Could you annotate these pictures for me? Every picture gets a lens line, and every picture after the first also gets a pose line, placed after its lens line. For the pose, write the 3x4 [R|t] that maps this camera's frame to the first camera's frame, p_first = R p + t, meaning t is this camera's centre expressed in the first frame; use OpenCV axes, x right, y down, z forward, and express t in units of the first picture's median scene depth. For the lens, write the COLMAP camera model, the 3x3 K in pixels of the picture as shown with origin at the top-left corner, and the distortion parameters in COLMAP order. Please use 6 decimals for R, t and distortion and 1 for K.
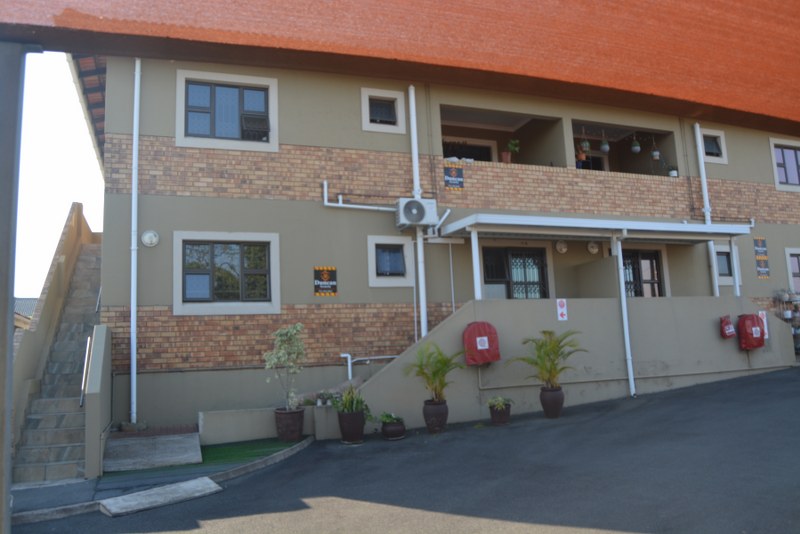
lens RADIAL K [[639.7, 0, 399.7], [0, 639.7, 277.5], [0, 0, 1]] dist [-0.081562, 0.016052]
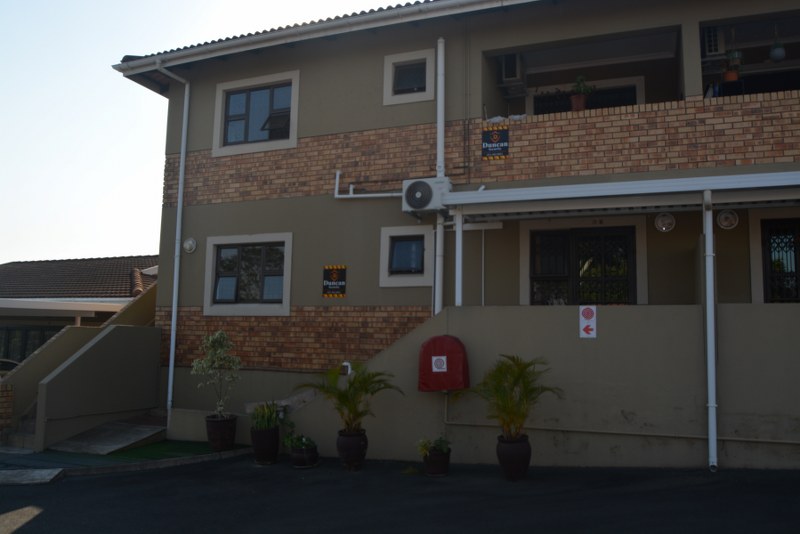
lens RADIAL K [[639.7, 0, 399.7], [0, 639.7, 277.5], [0, 0, 1]] dist [-0.081562, 0.016052]
pose [[0.745558, -0.008163, -0.666391, 0.558629], [0.032946, 0.999154, 0.024621, -0.018925], [0.665626, -0.040312, 0.745196, 0.377104]]
